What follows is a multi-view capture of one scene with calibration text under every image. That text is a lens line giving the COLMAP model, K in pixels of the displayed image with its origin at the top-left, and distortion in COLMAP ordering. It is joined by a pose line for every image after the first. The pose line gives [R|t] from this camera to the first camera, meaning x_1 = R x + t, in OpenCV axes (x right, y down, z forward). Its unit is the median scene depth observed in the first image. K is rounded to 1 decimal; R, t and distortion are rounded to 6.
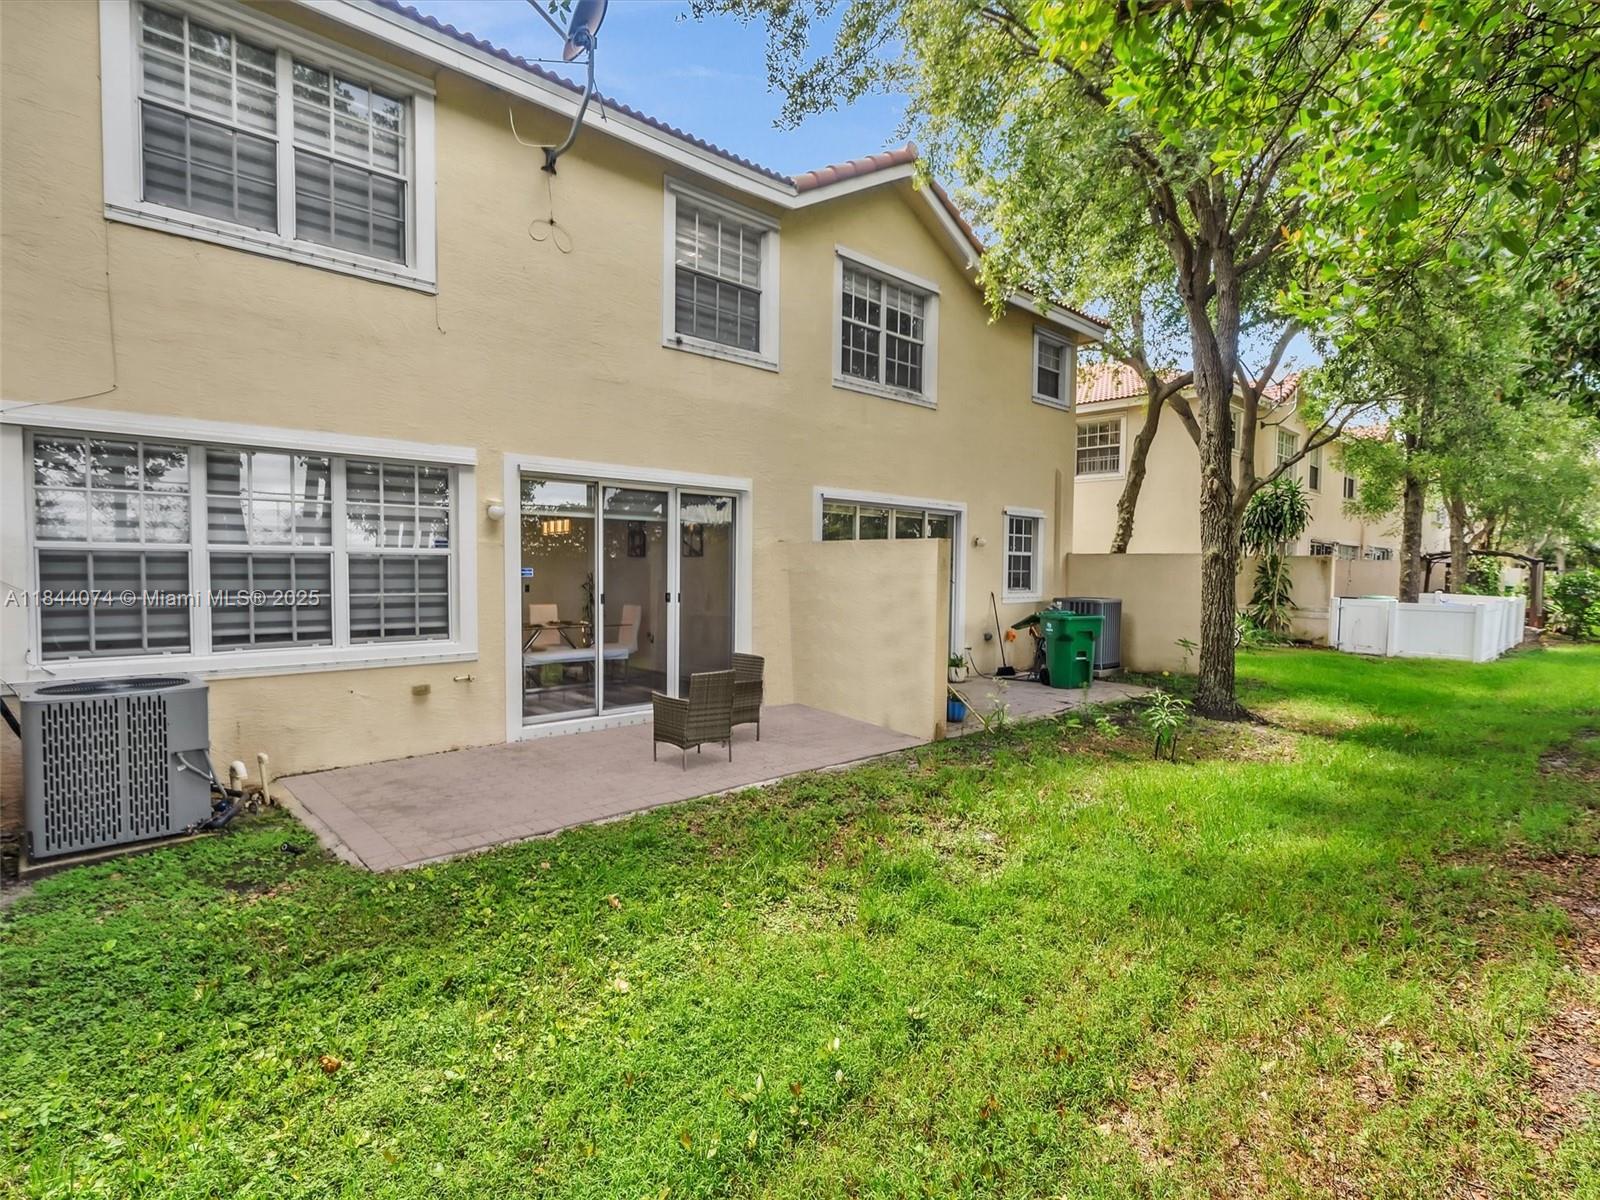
lens RADIAL K [[818.1, 0, 794.3], [0, 818.1, 592.5], [0, 0, 1]] dist [-0.004234, 0.001169]
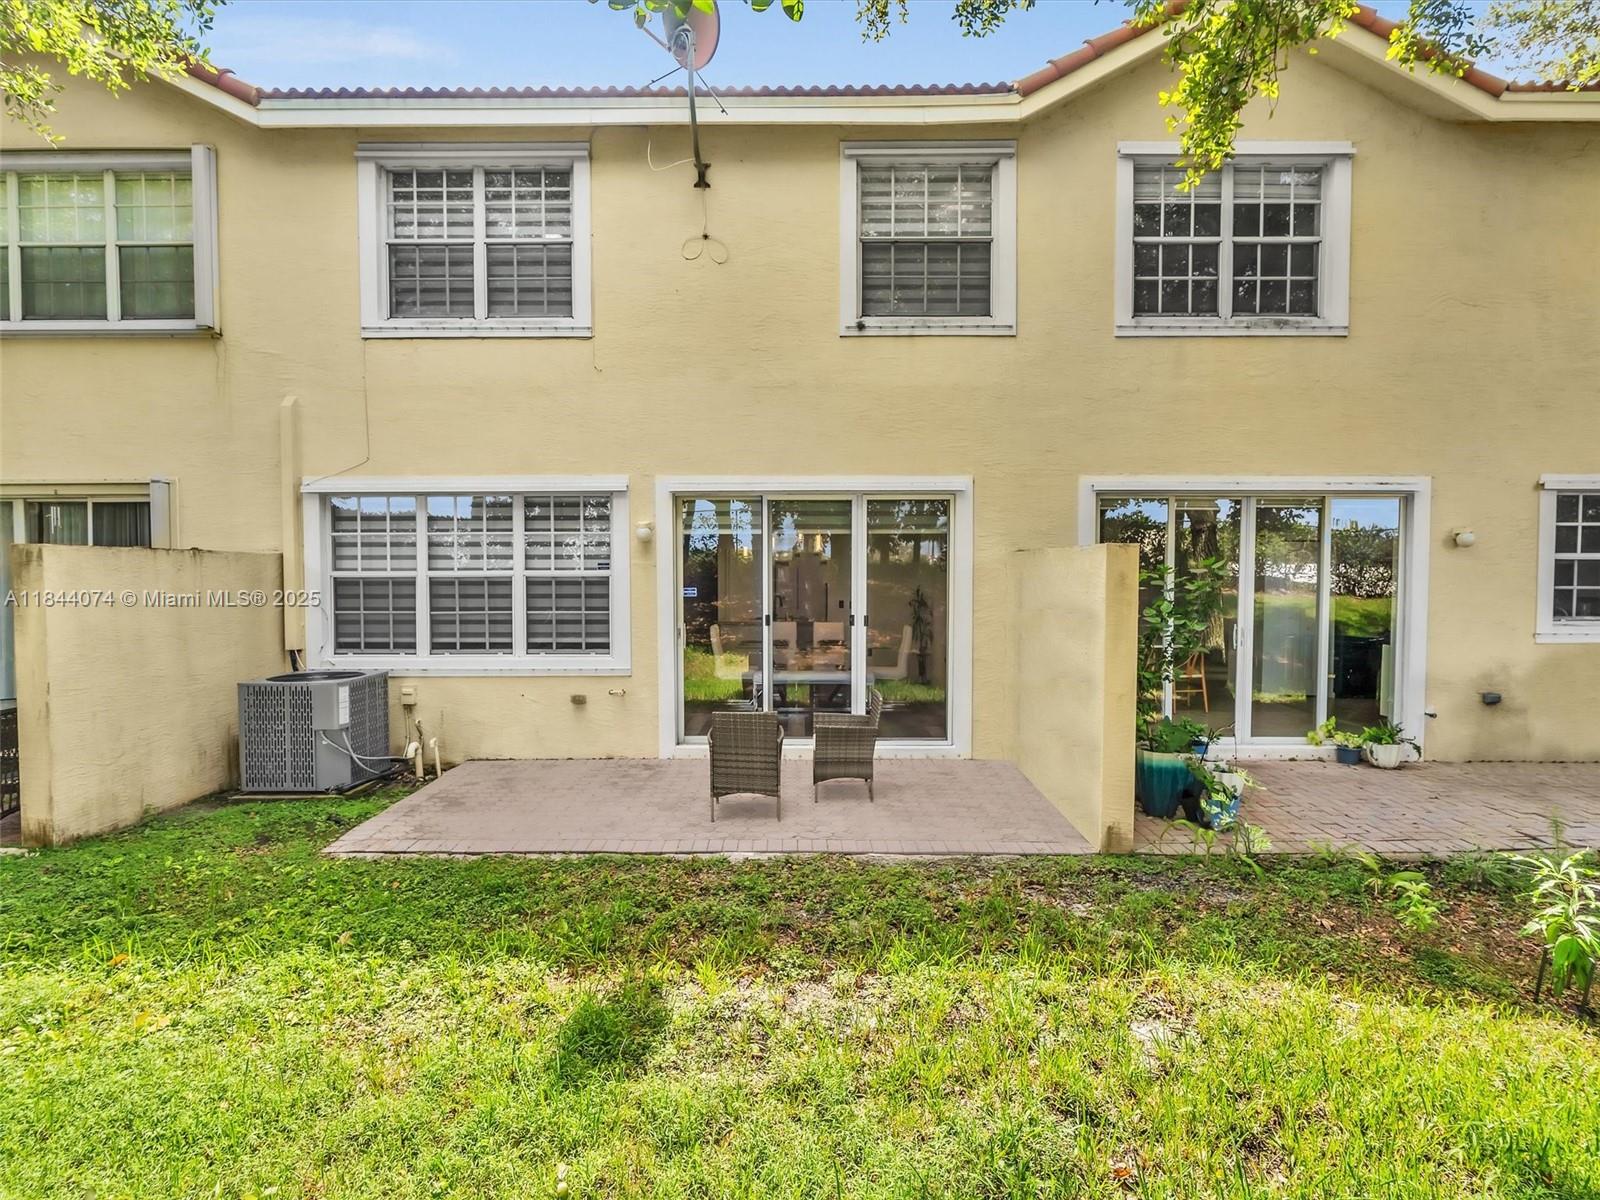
lens RADIAL K [[800.8, 0, 800.0], [0, 800.8, 600.0], [0, 0, 1]] dist [-0.006533, 0.000327]
pose [[0.722051, 0.009672, -0.691772, 0.493149], [-0.013399, 0.999910, -0.000005, -0.018290], [0.691710, 0.009273, 0.722116, 0.417979]]
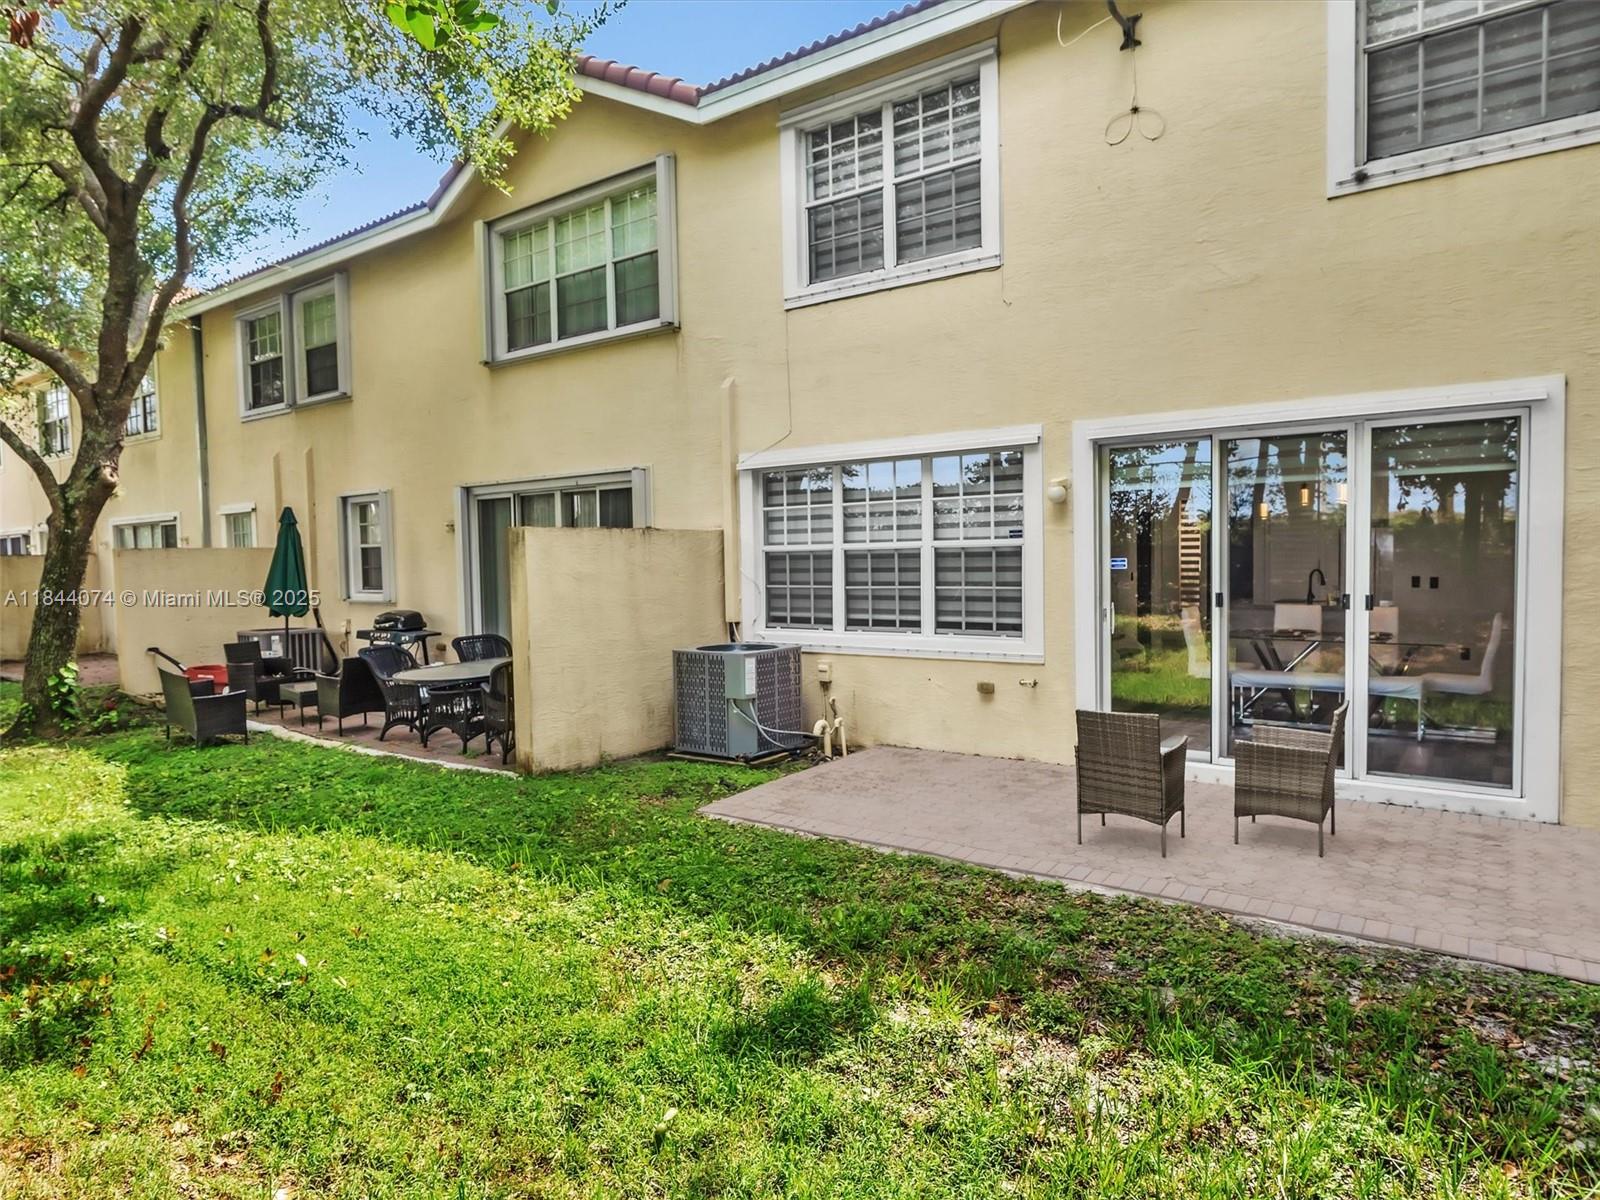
lens RADIAL K [[973.7, 0, 800.0], [0, 973.7, 600.0], [0, 0, 1]] dist [-0.005860, 0.001681]
pose [[0.173885, 0.031132, -0.984274, 0.612431], [-0.012126, 0.999492, 0.029471, -0.014495], [0.984691, 0.006811, 0.174175, 0.574353]]
